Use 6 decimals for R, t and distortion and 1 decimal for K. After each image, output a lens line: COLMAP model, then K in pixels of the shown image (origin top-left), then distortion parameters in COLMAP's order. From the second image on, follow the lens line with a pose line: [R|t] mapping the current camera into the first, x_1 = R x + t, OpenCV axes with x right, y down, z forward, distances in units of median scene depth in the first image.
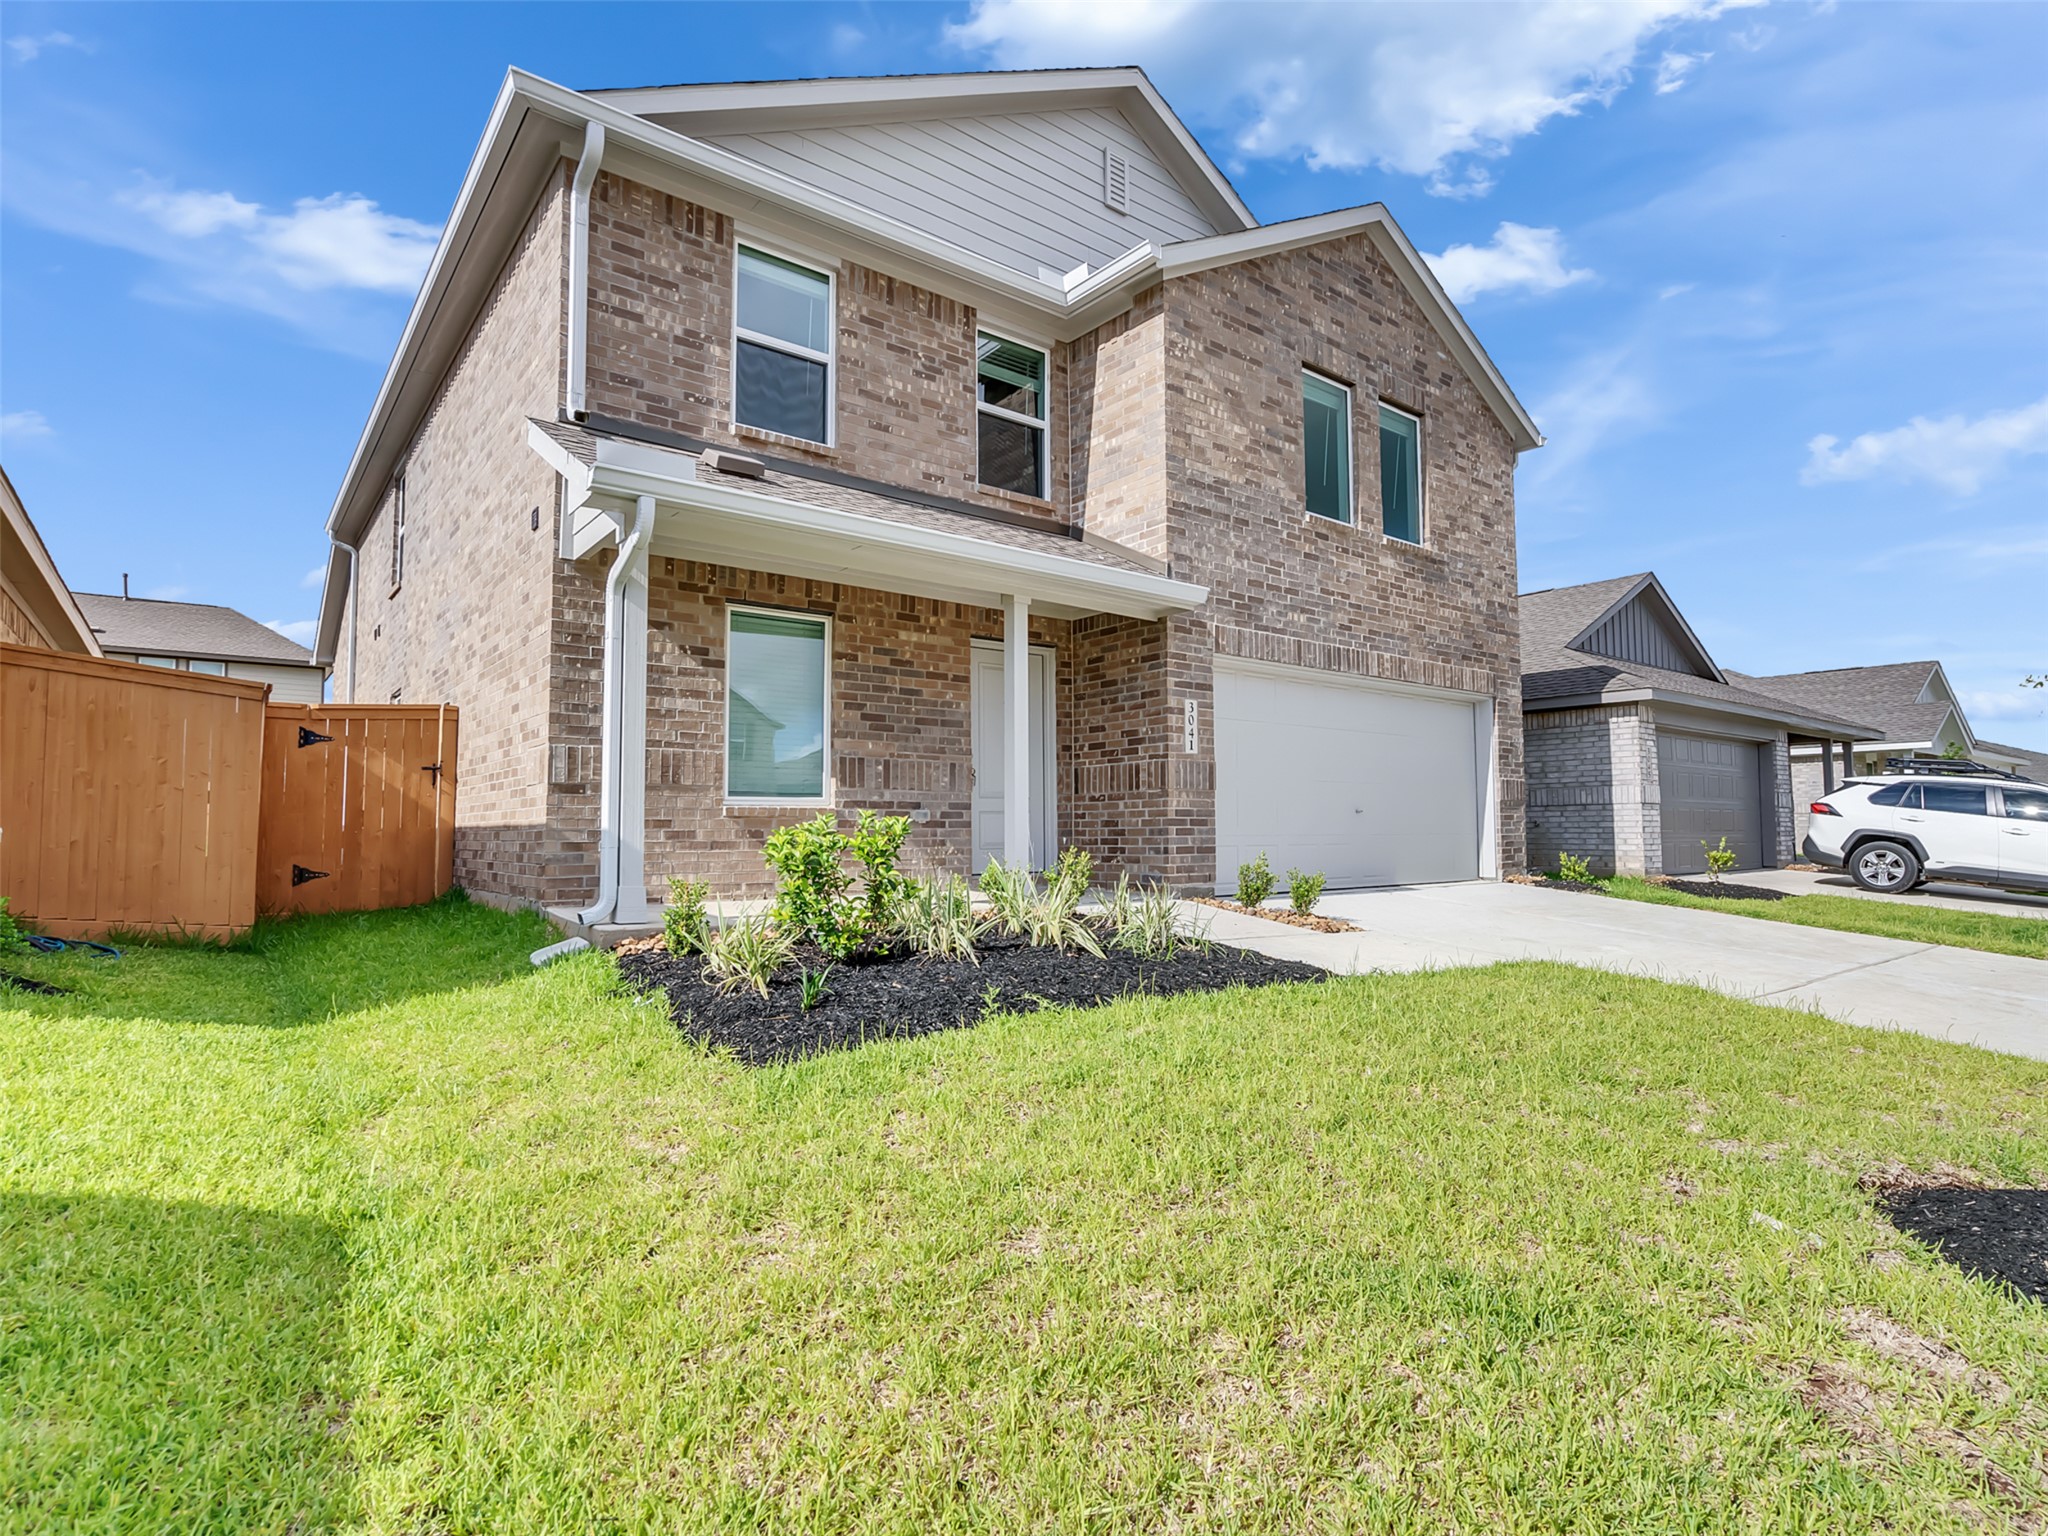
lens RADIAL K [[1042.4, 0, 1012.1], [0, 1042.4, 769.0], [0, 0, 1]] dist [-0.007489, 0.002683]
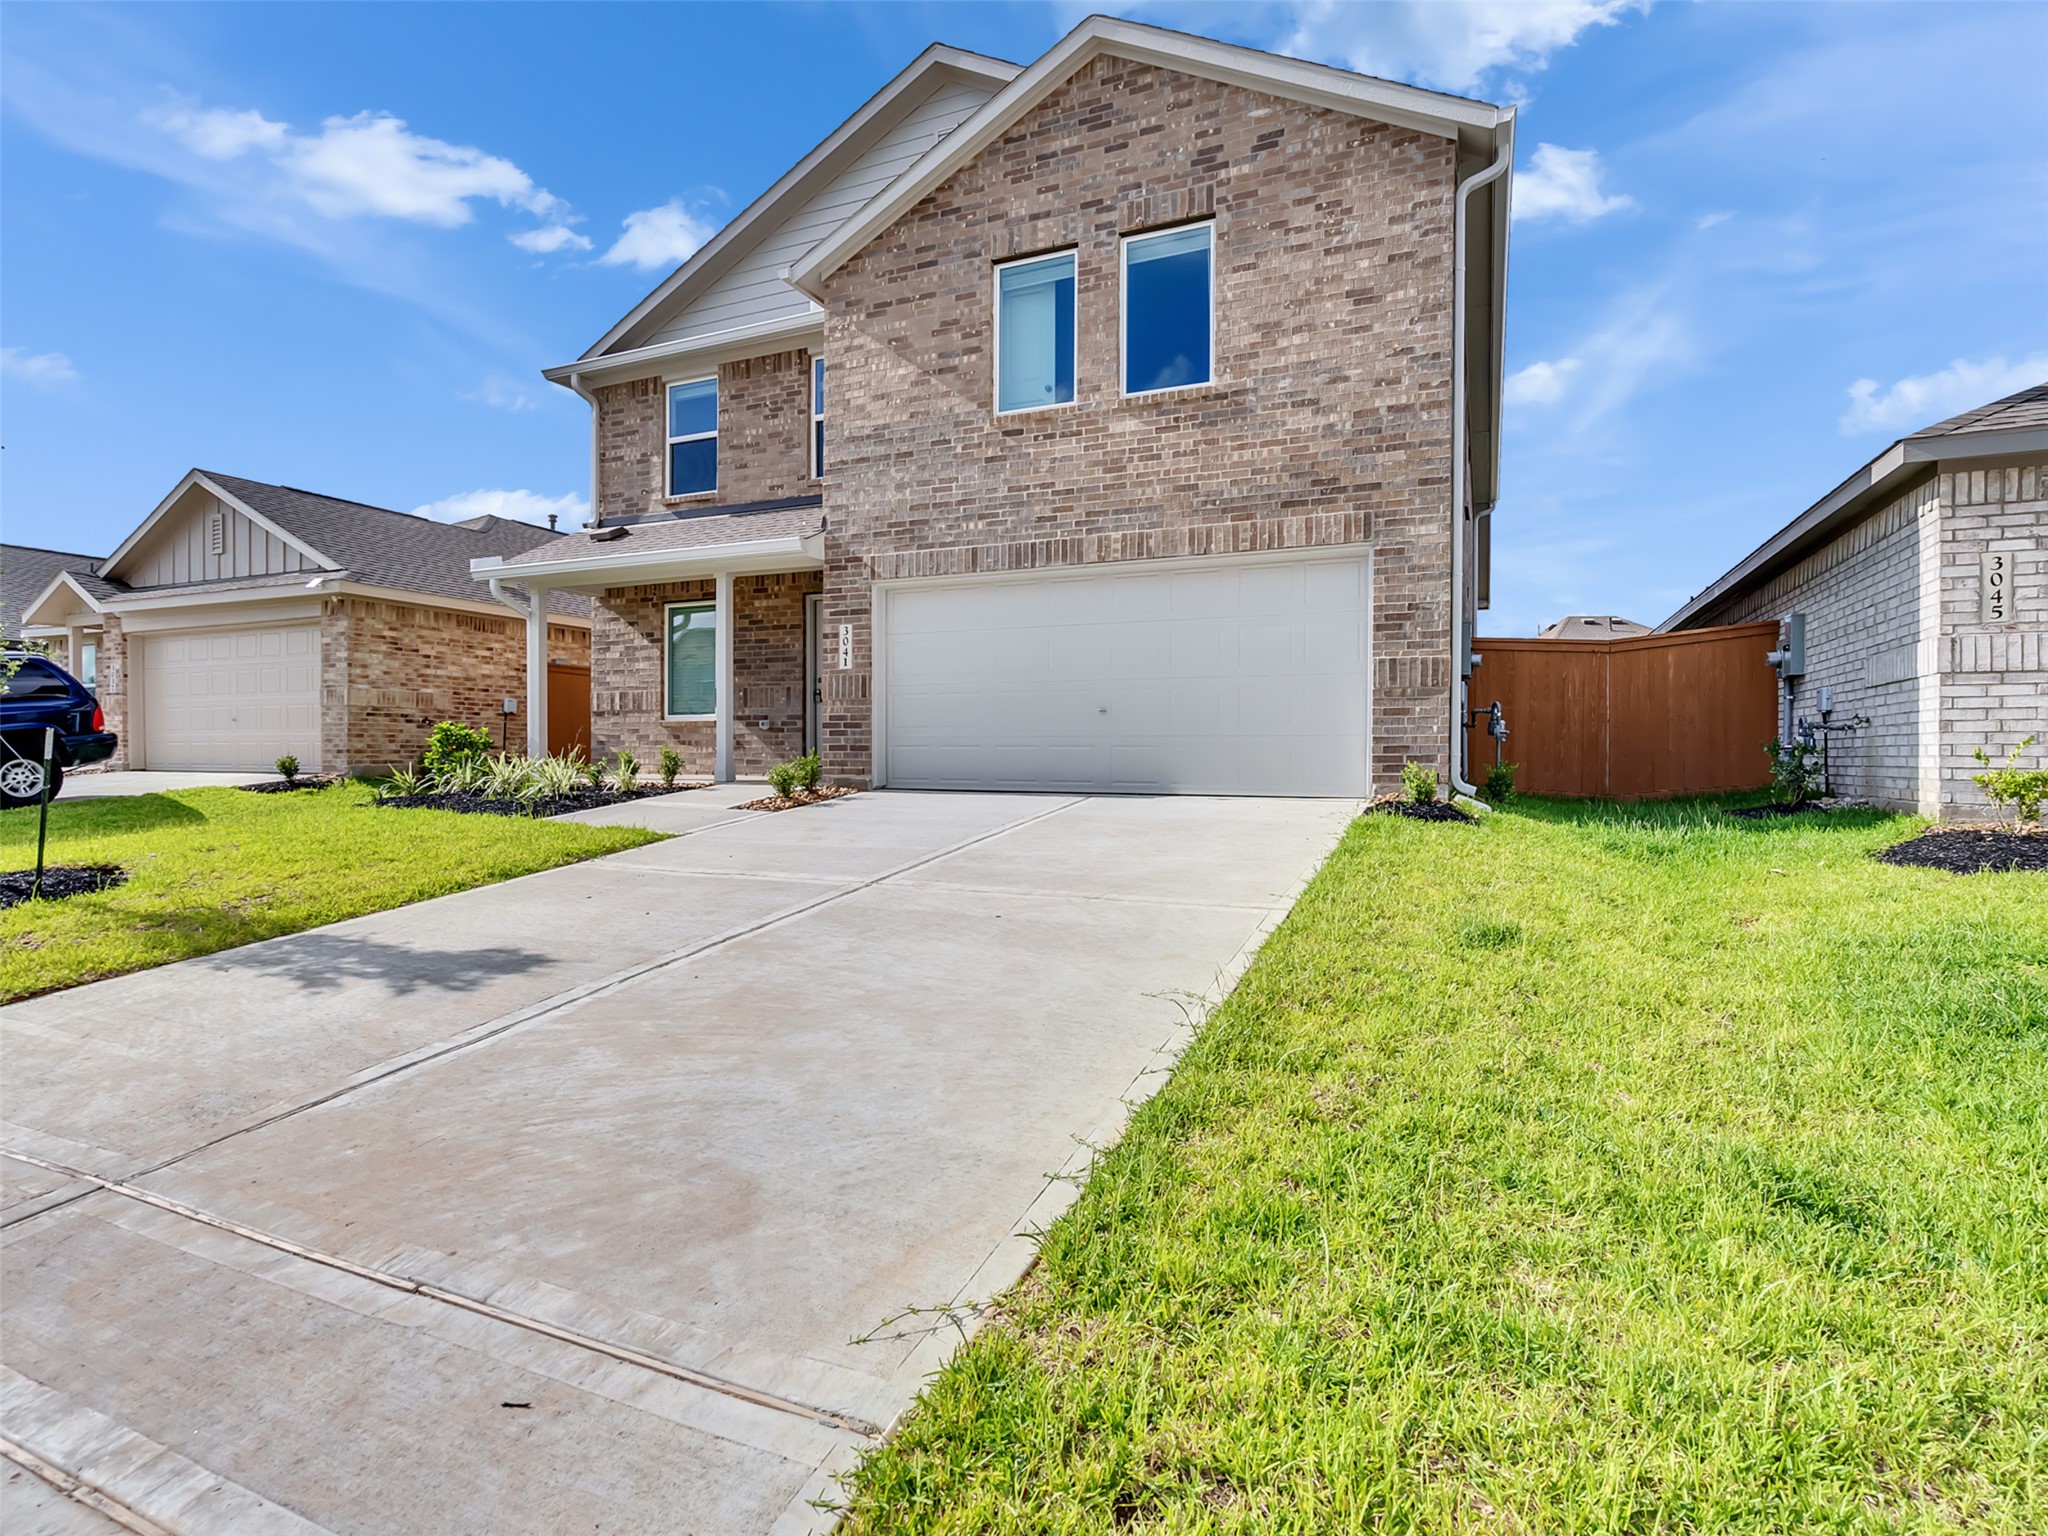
lens RADIAL K [[1042.4, 0, 1022.4], [0, 1042.4, 766.9], [0, 0, 1]] dist [-0.007489, 0.002683]
pose [[0.470695, 0.015820, -0.882154, 1.345362], [0.047615, 0.997927, 0.043302, 0.056538], [0.881010, -0.062386, 0.468966, 0.602915]]
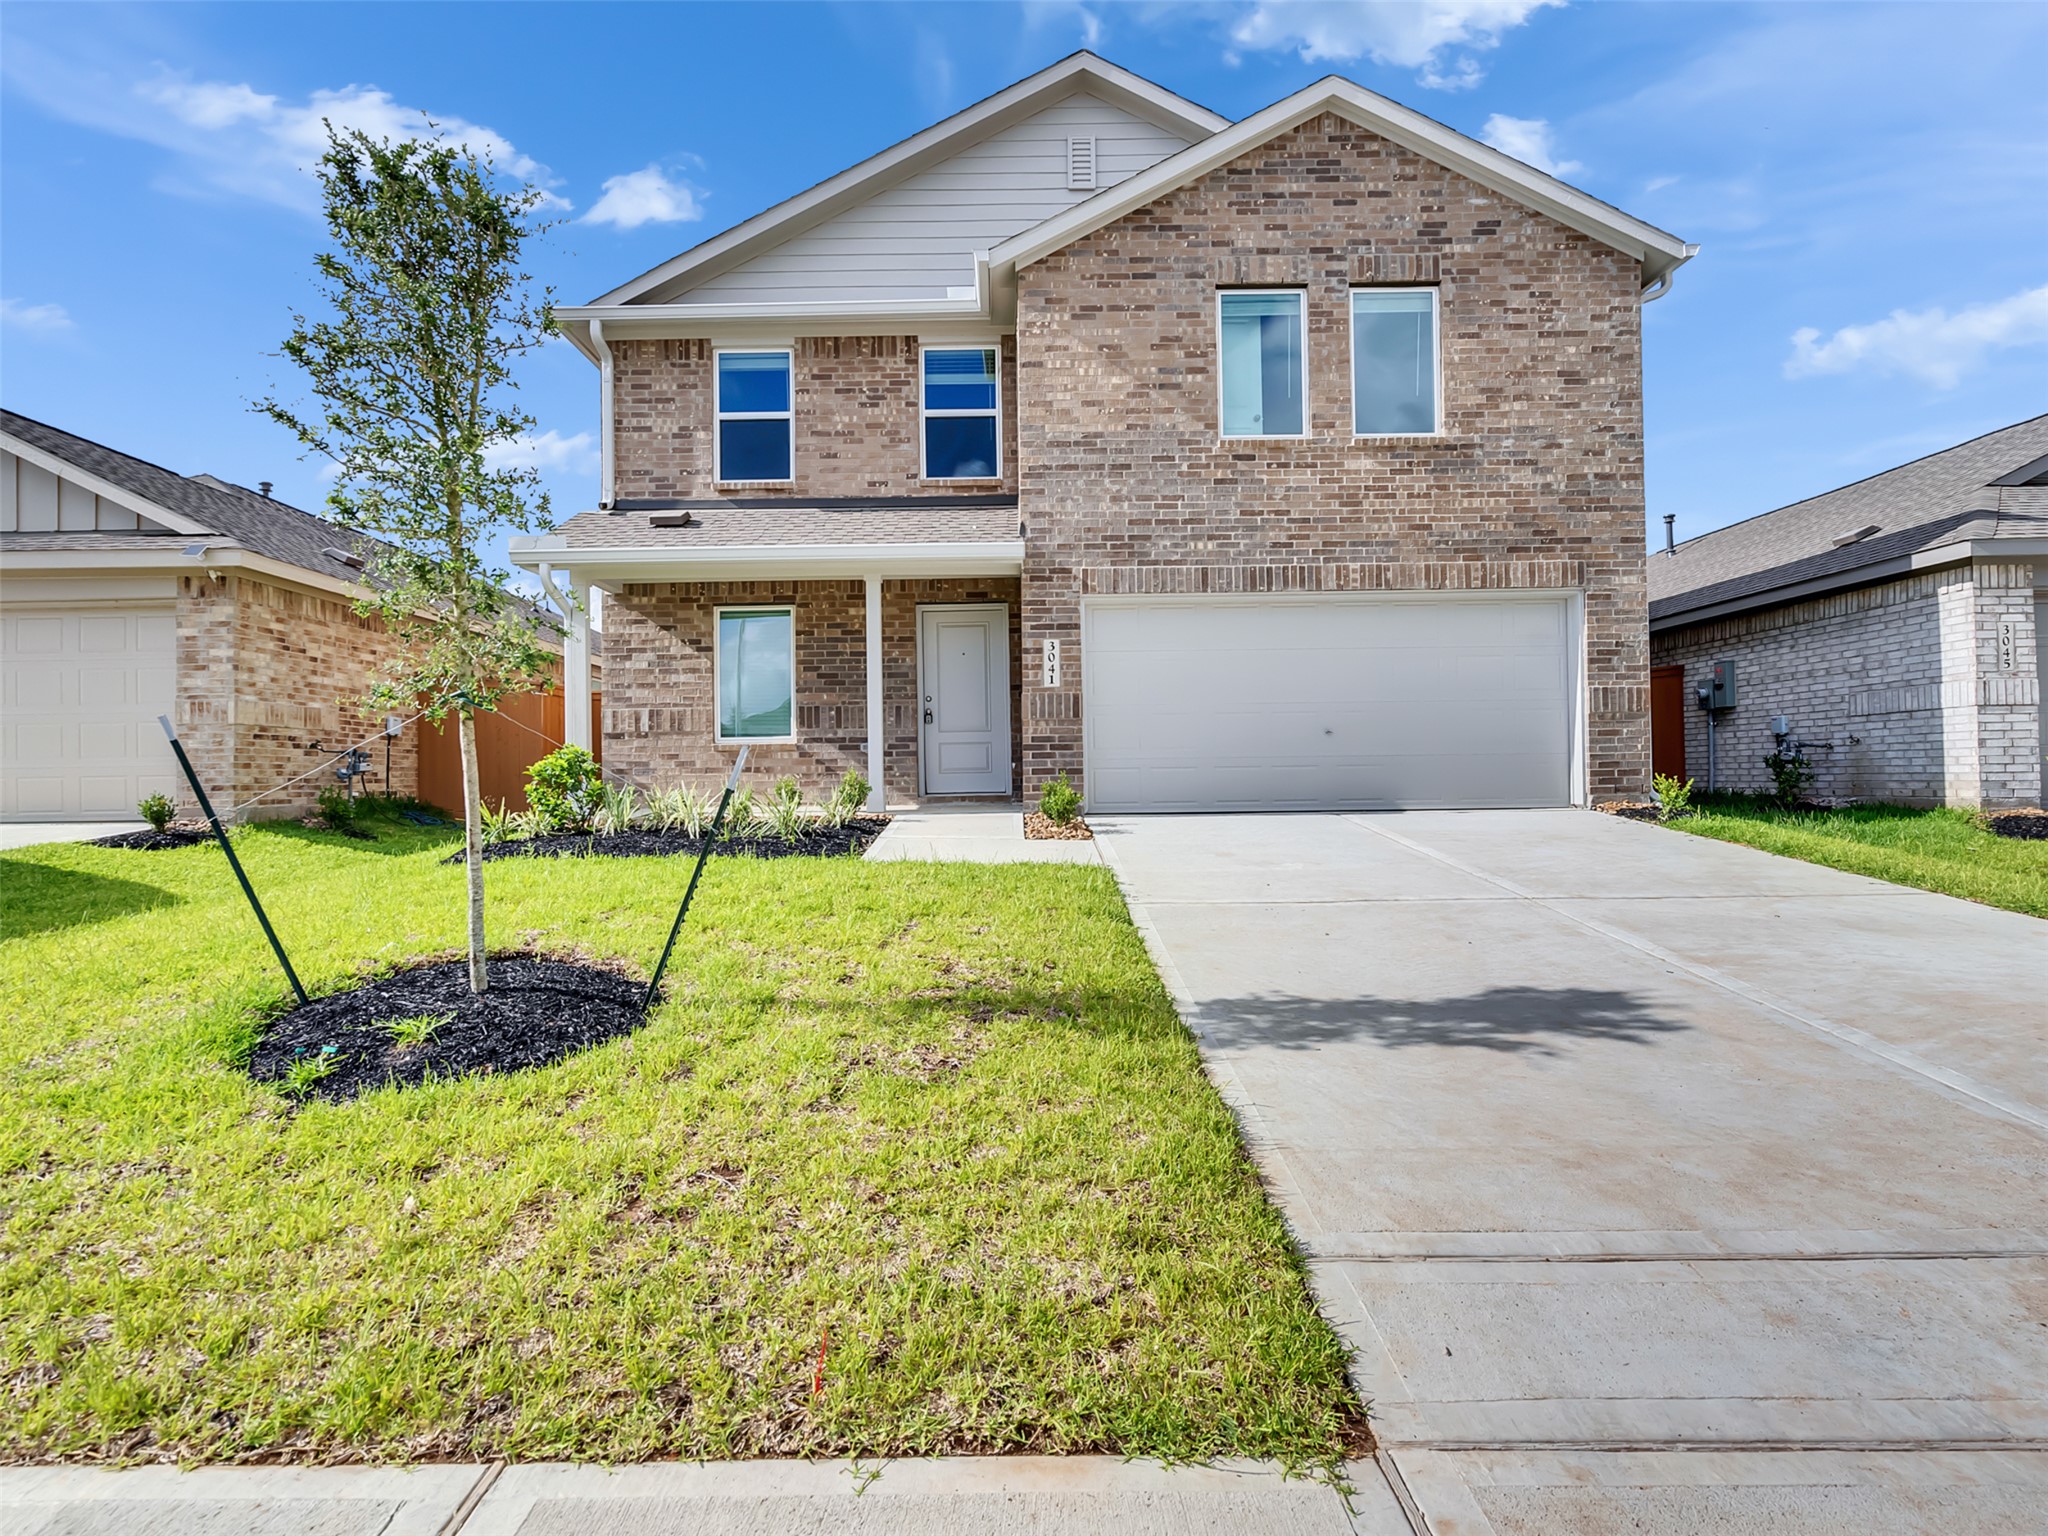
lens RADIAL K [[1042.4, 0, 1015.4], [0, 1042.4, 768.2], [0, 0, 1]] dist [-0.007489, 0.002683]
pose [[0.790122, -0.014176, -0.612786, 0.836771], [0.047227, 0.998169, 0.037803, 0.028868], [0.611127, -0.058809, 0.789345, 0.071450]]
